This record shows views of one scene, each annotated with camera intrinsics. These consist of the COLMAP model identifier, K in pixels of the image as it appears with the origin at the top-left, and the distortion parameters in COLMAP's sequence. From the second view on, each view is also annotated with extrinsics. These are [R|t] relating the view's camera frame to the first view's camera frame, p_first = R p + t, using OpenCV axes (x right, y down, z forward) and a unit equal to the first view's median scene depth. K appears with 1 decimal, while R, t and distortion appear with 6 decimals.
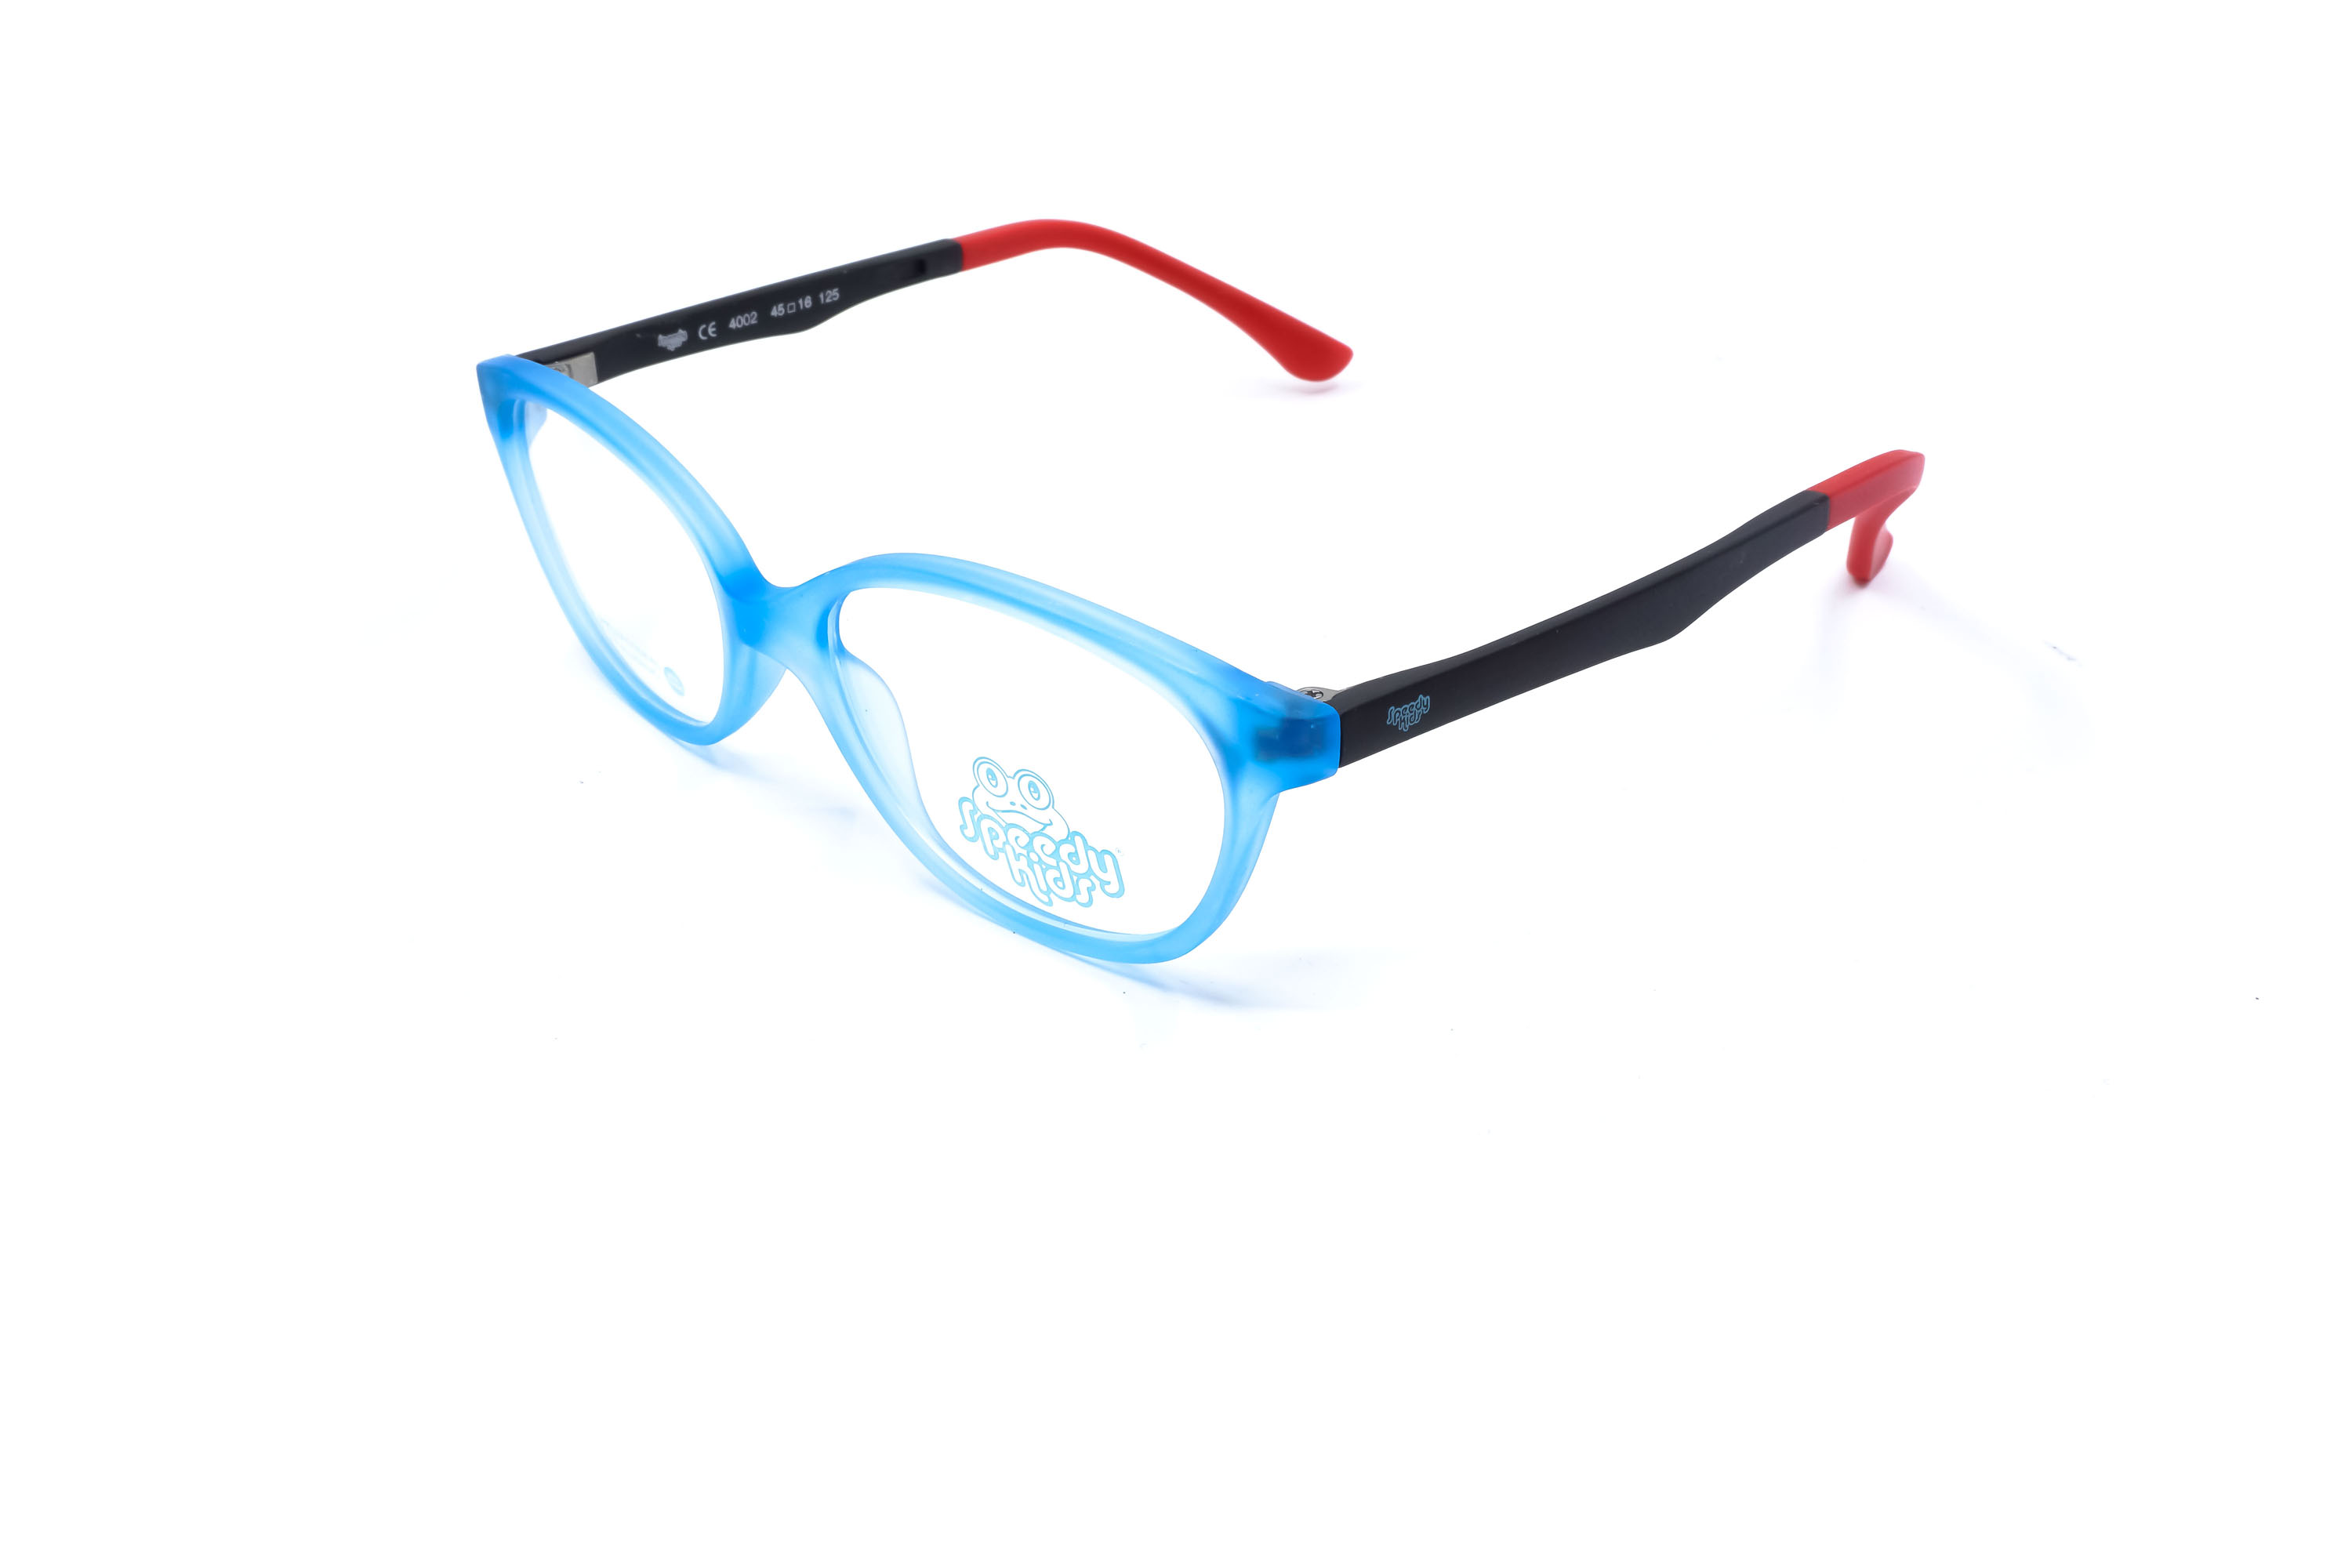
lens RADIAL K [[2436.3, 0, 1176.0], [0, 2436.3, 784.0], [0, 0, 1]] dist [0.003854, -0.000543]
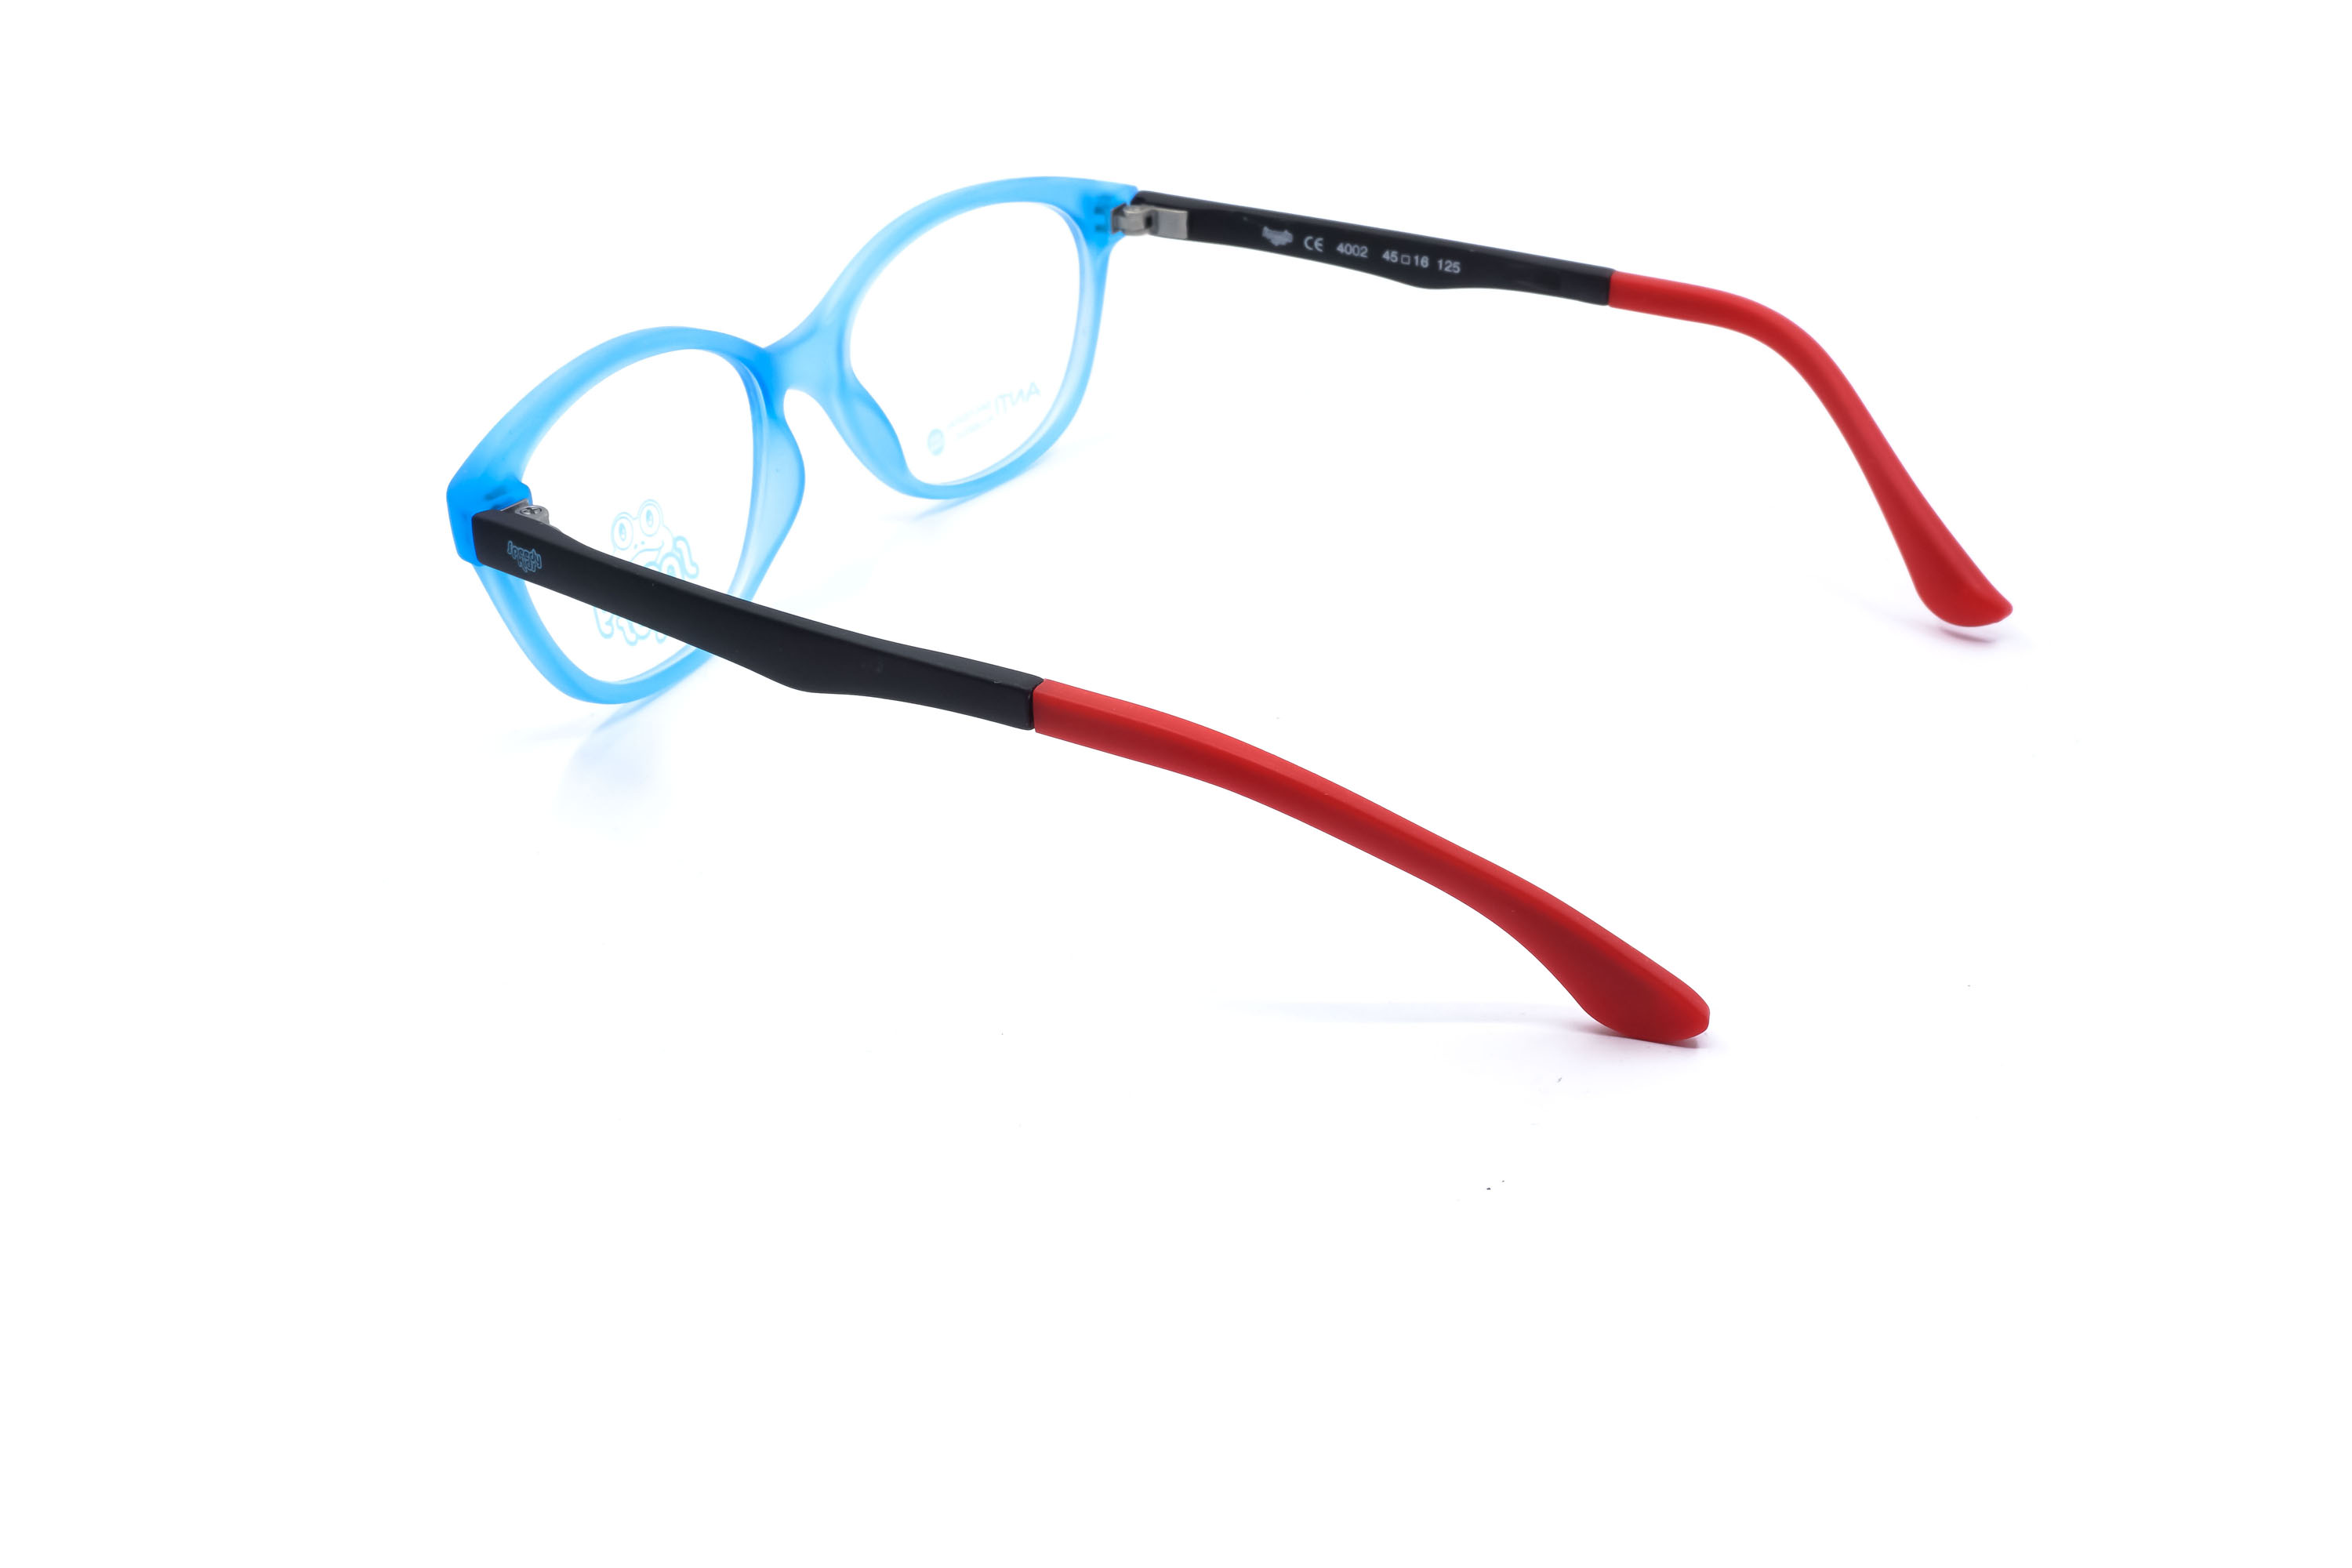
lens RADIAL K [[2436.3, 0, 1176.0], [0, 2436.3, 784.0], [0, 0, 1]] dist [0.003854, -0.000543]
pose [[0.245886, 0.487106, -0.838014, 0.957020], [-0.466064, 0.817472, 0.338415, -0.382270], [0.849897, 0.307356, 0.428027, 0.648555]]
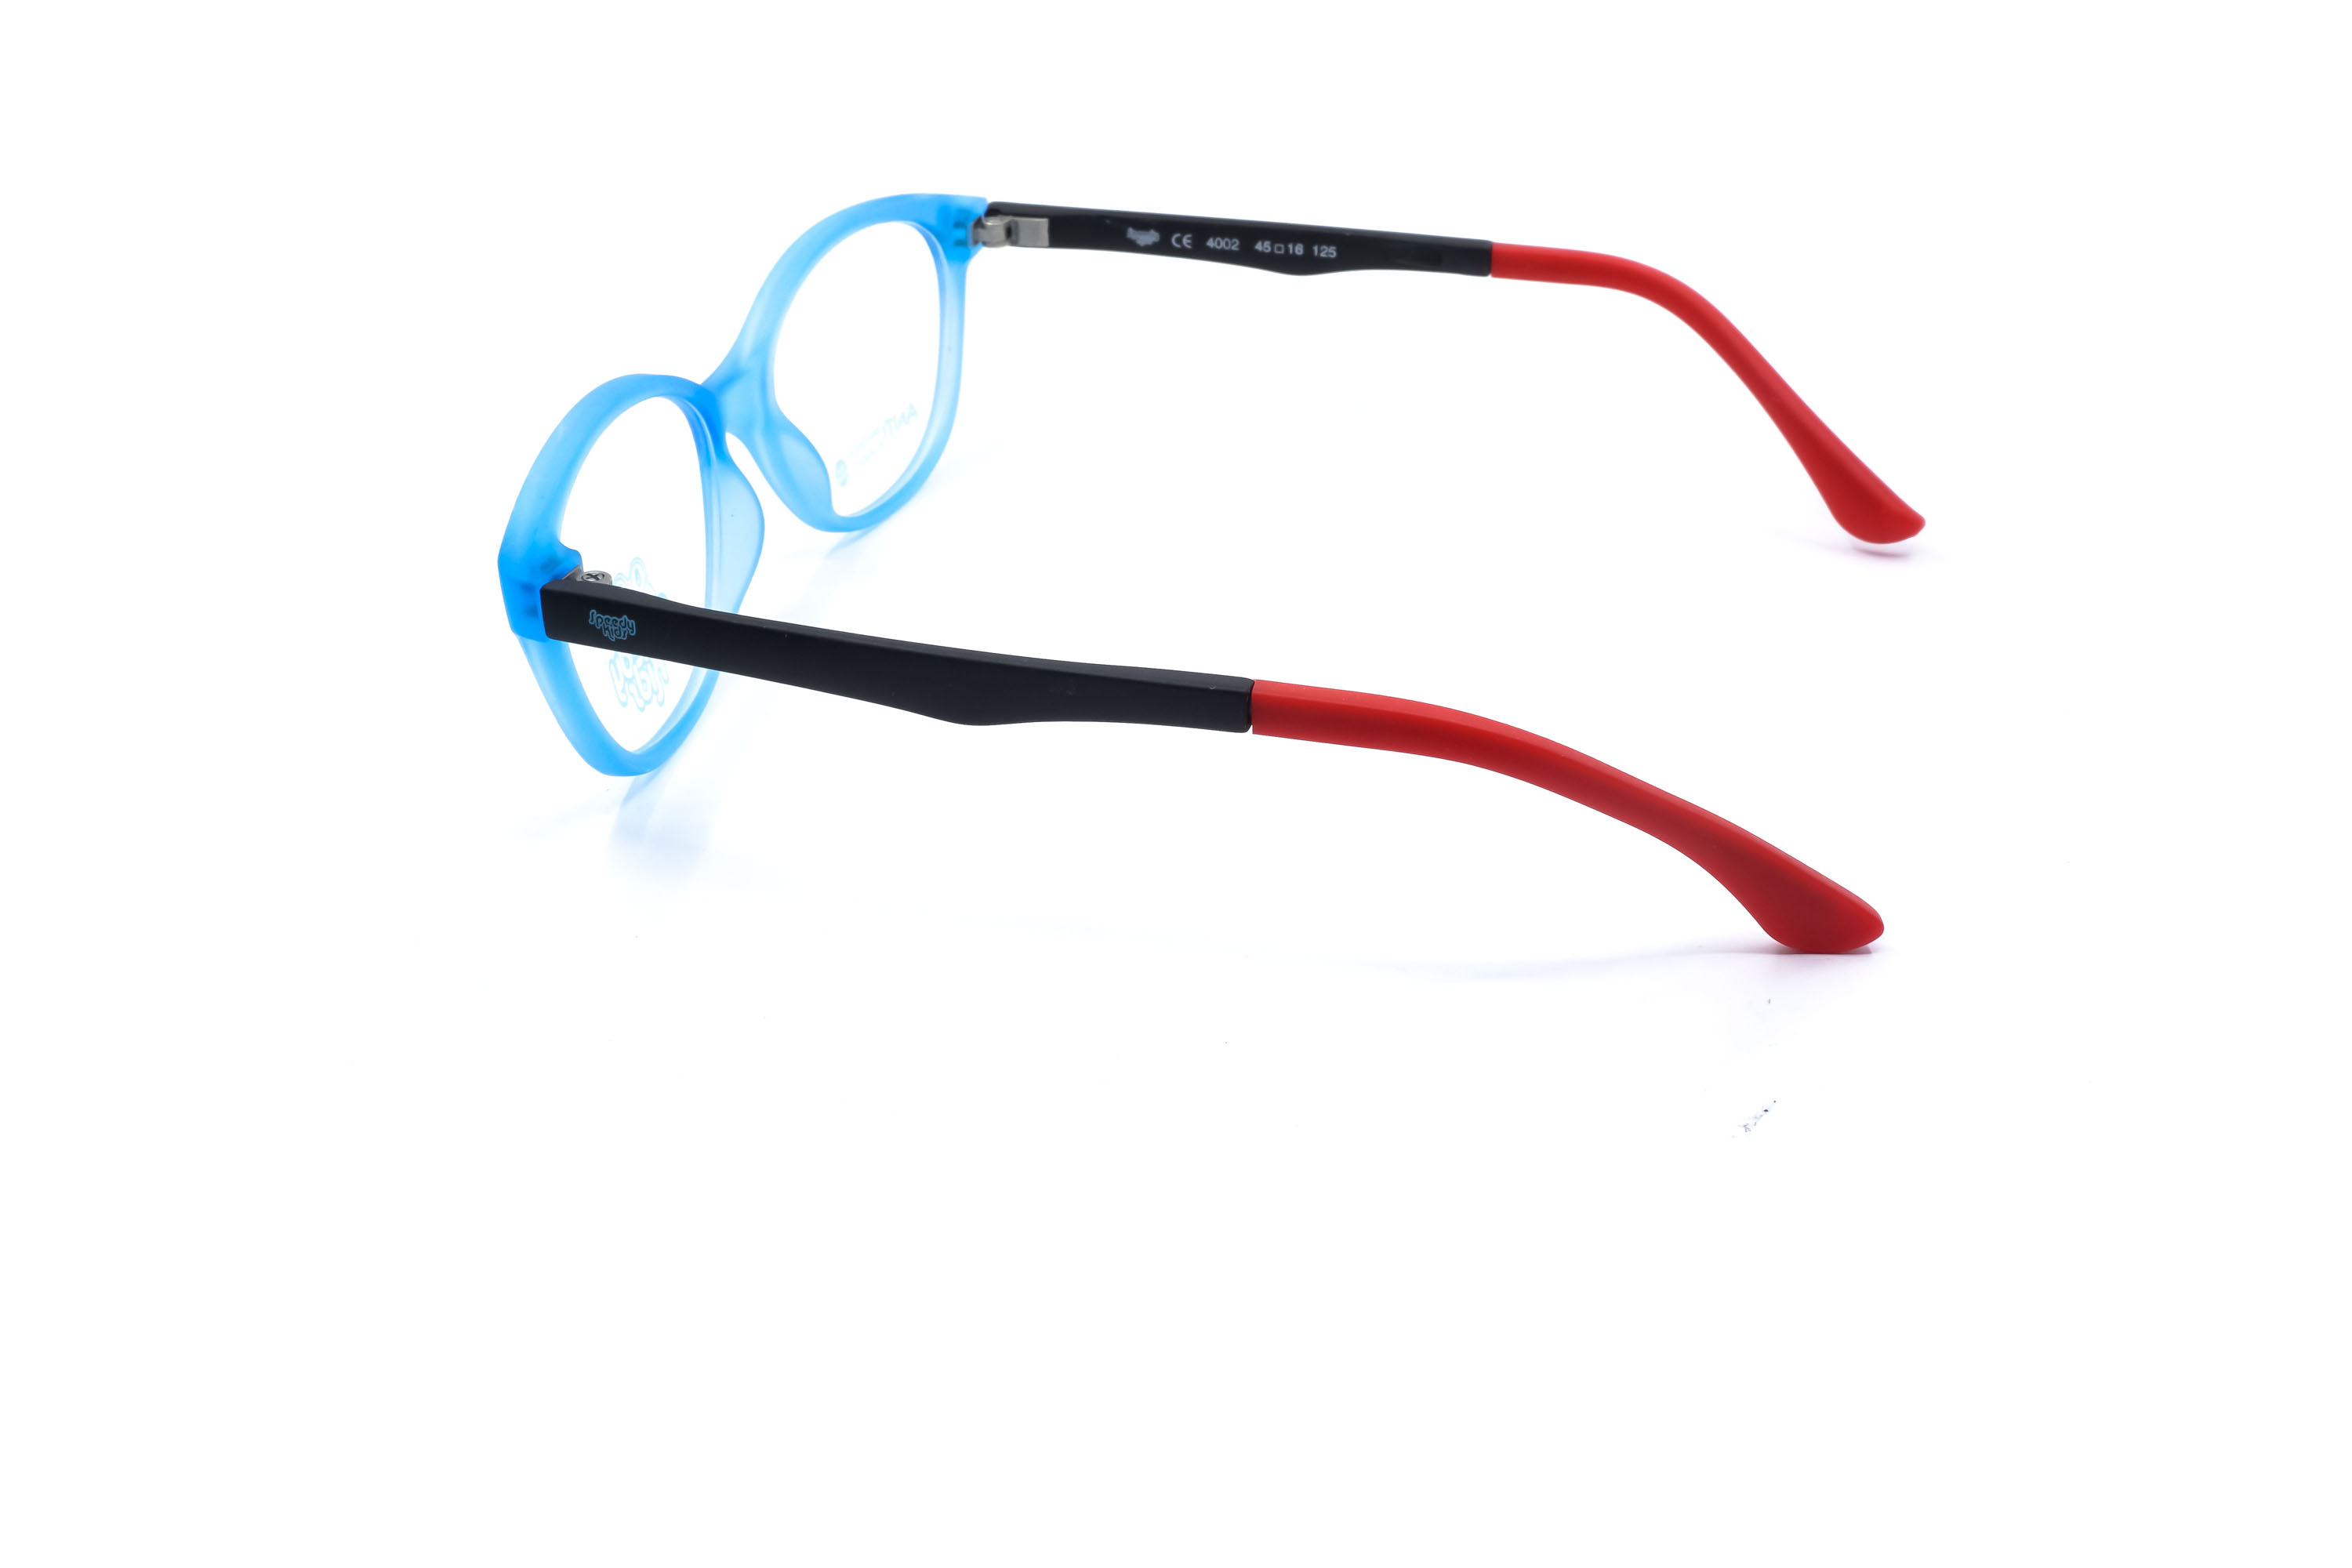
lens RADIAL K [[2436.3, 0, 1176.0], [0, 2436.3, 784.0], [0, 0, 1]] dist [0.003854, -0.000543]
pose [[0.491026, 0.434808, -0.754874, 0.862588], [-0.420072, 0.877312, 0.232086, -0.261835], [0.763173, 0.203141, 0.613434, 0.437242]]
